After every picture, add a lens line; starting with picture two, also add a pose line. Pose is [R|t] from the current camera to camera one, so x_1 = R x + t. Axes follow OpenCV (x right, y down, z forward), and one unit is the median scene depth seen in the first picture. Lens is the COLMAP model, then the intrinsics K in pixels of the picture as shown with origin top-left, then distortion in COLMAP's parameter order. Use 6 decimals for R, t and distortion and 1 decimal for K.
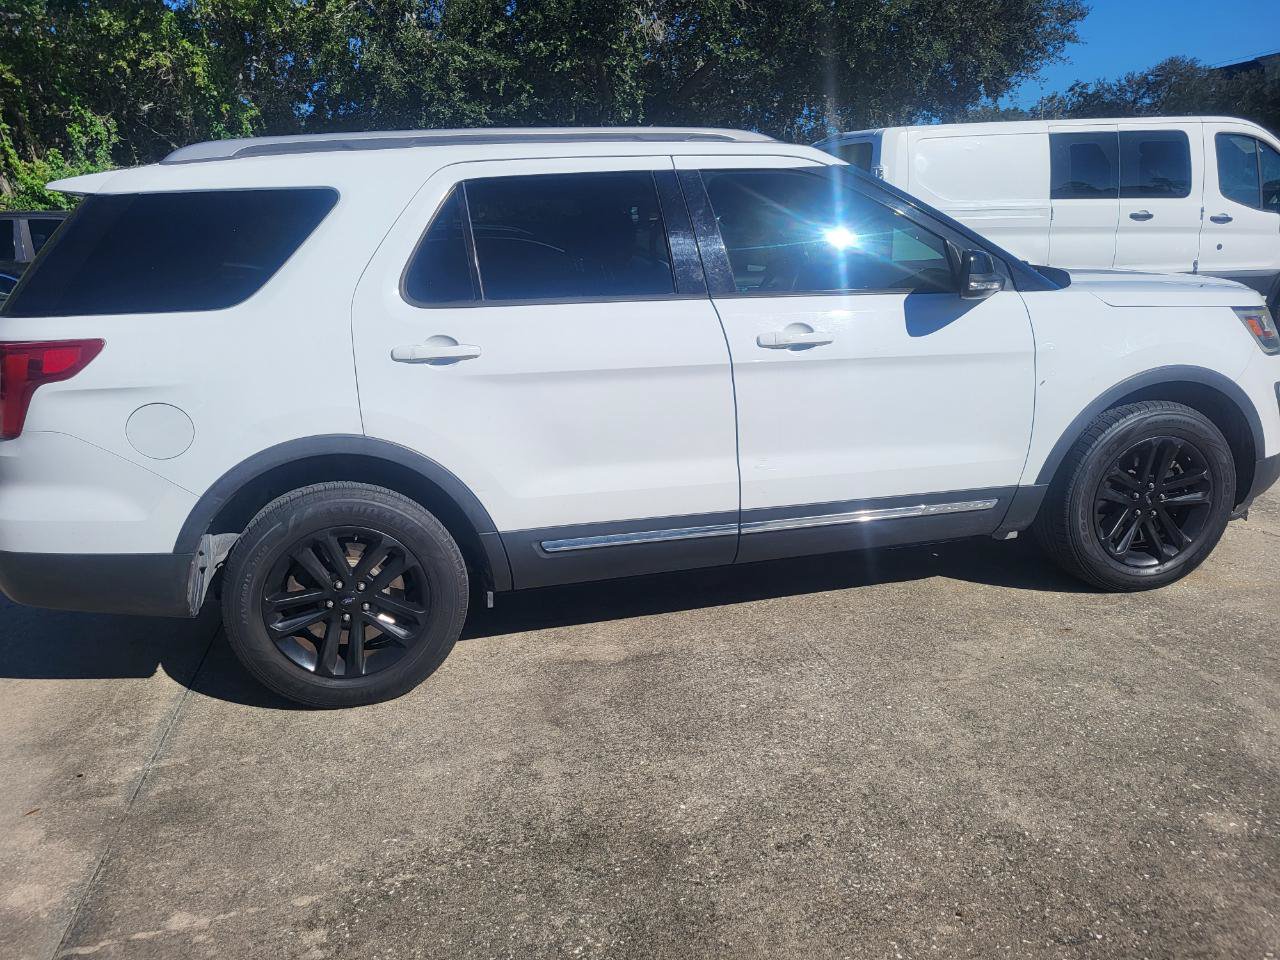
lens RADIAL K [[977.2, 0, 643.7], [0, 977.2, 480.2], [0, 0, 1]] dist [0.050073, -0.037043]
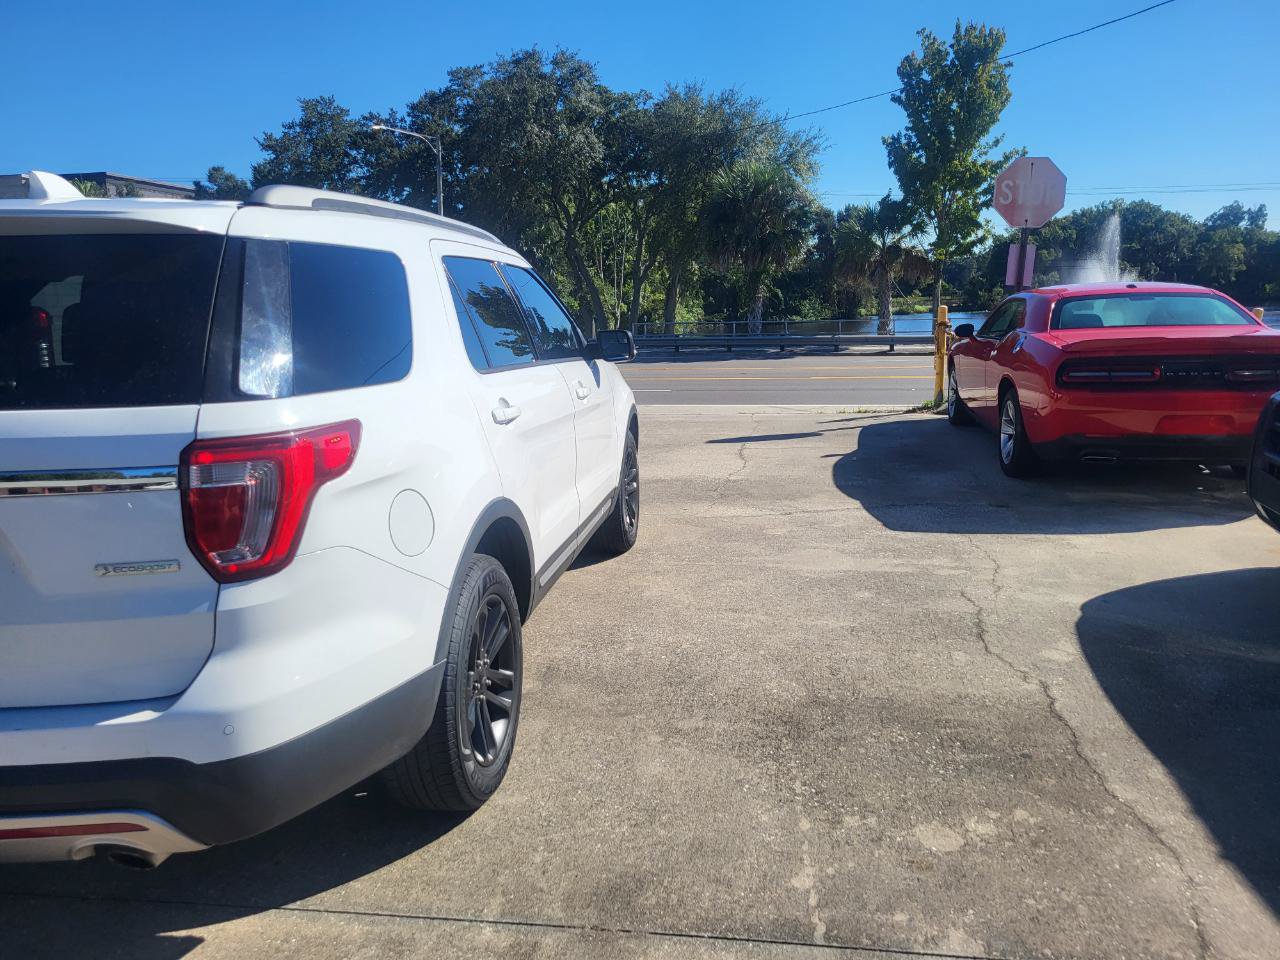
lens RADIAL K [[977.2, 0, 650.4], [0, 977.2, 472.0], [0, 0, 1]] dist [0.050073, -0.037043]
pose [[0.341102, -0.122116, 0.932061, -1.091851], [0.243934, 0.969059, 0.037692, -0.067382], [-0.907825, 0.214505, 0.360336, 0.467798]]
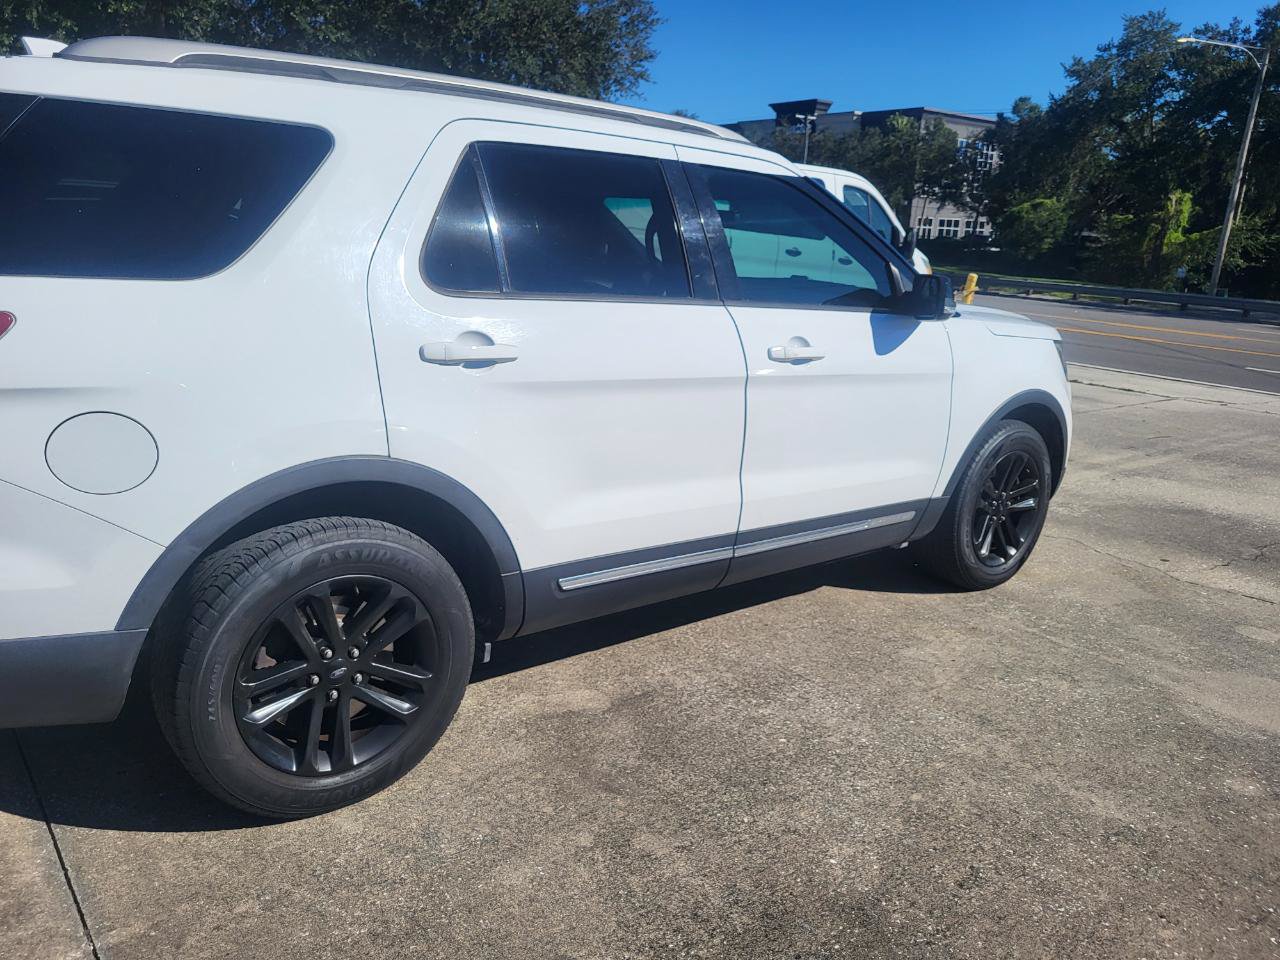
lens RADIAL K [[977.2, 0, 642.9], [0, 977.2, 491.3], [0, 0, 1]] dist [0.050073, -0.037043]
pose [[0.894330, -0.022829, 0.446825, -0.423994], [0.019907, 0.999739, 0.011233, -0.022088], [-0.446964, -0.001151, 0.894551, 0.208022]]
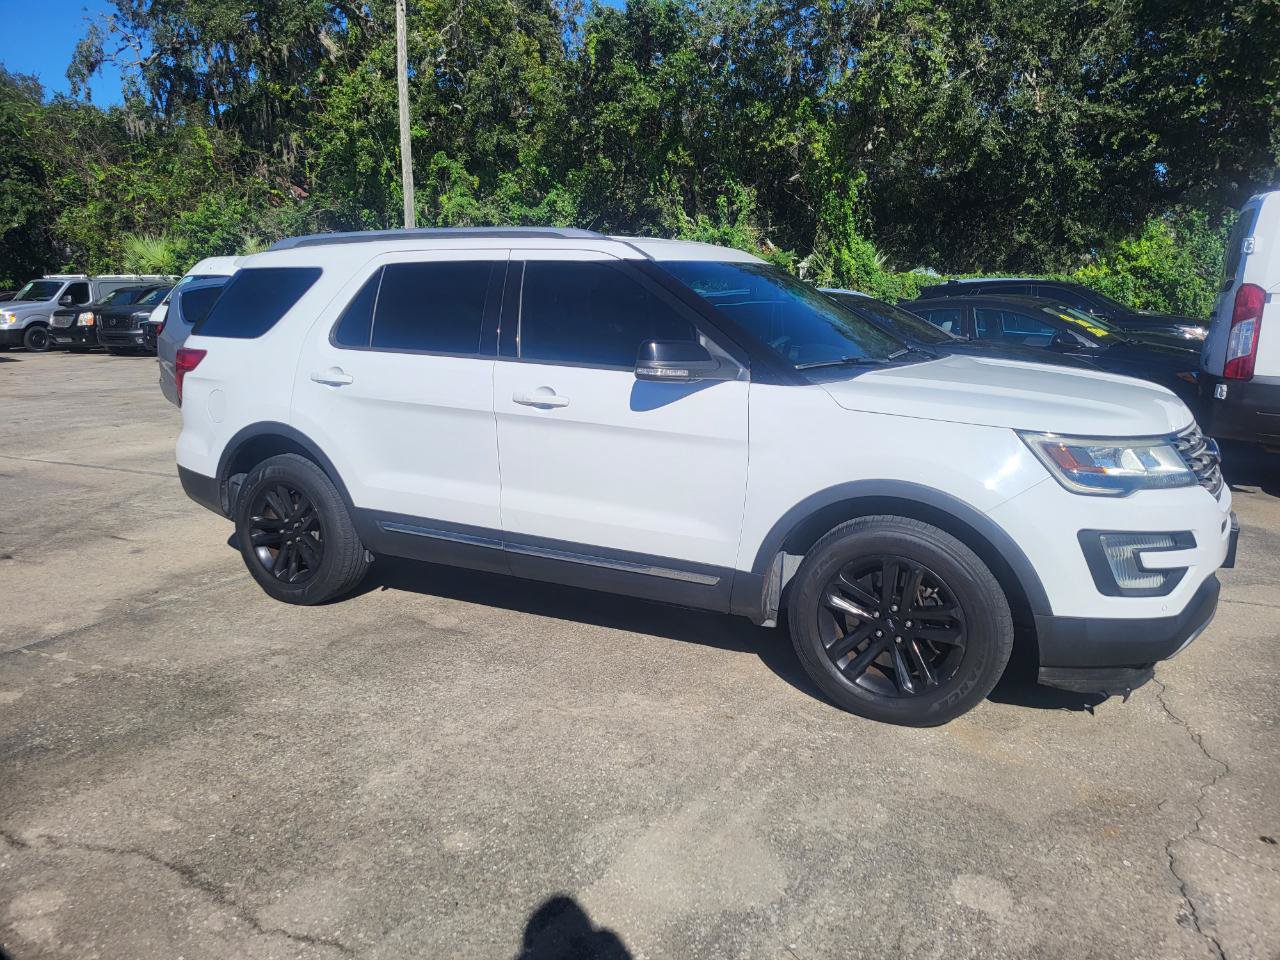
lens RADIAL K [[977.2, 0, 625.9], [0, 977.2, 469.5], [0, 0, 1]] dist [0.050073, -0.037043]
pose [[0.743461, 0.161178, -0.649066, 1.059097], [-0.198156, 0.980033, 0.016391, -0.101330], [0.638748, 0.116431, 0.760555, 0.156235]]
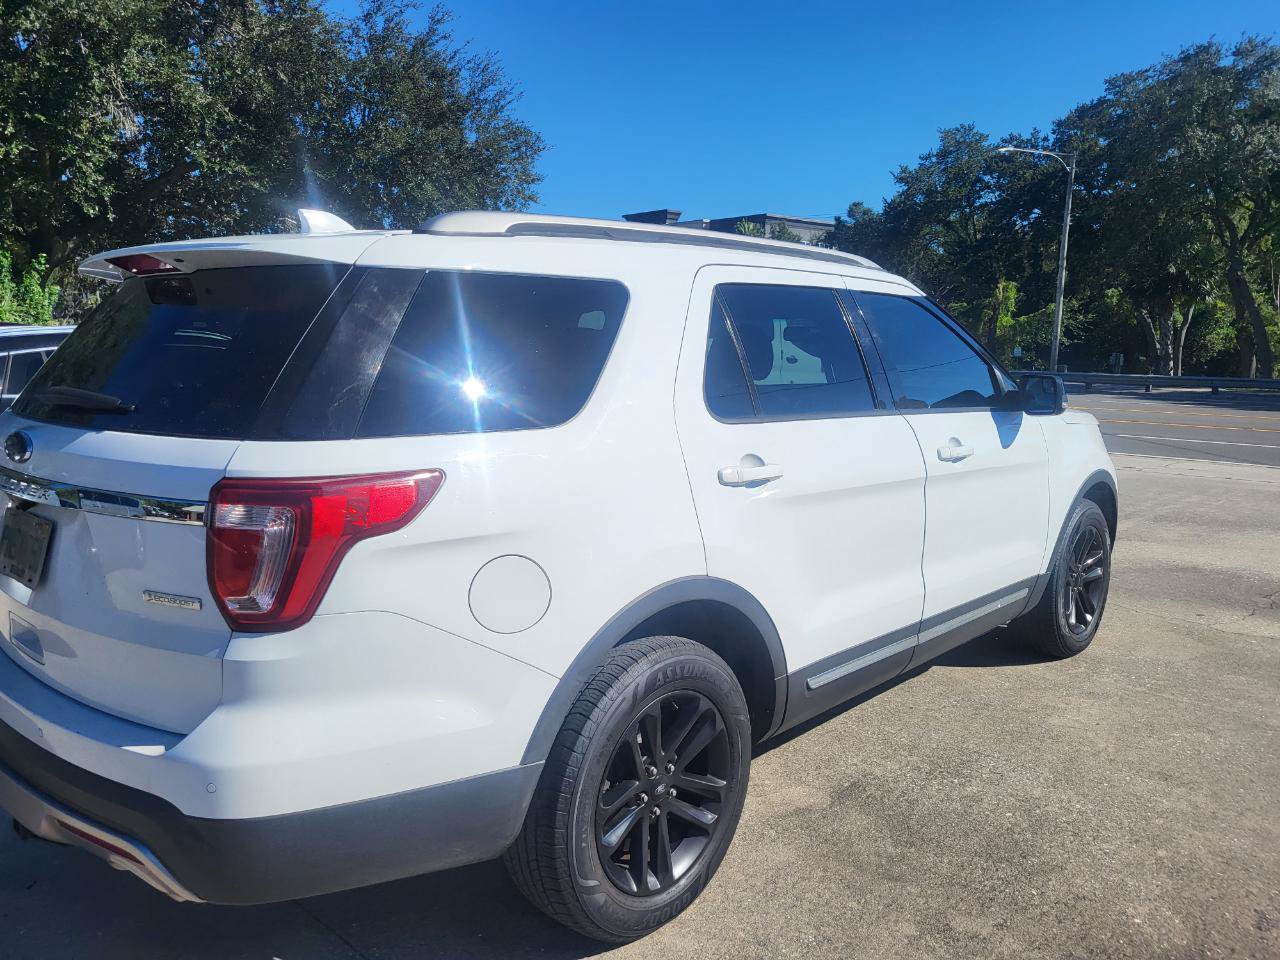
lens RADIAL K [[977.2, 0, 633.0], [0, 977.2, 483.6], [0, 0, 1]] dist [0.050073, -0.037043]
pose [[0.828948, -0.035764, 0.558182, -0.744493], [0.102699, 0.990719, -0.089039, -0.052246], [-0.549817, 0.131134, 0.824927, 0.325780]]
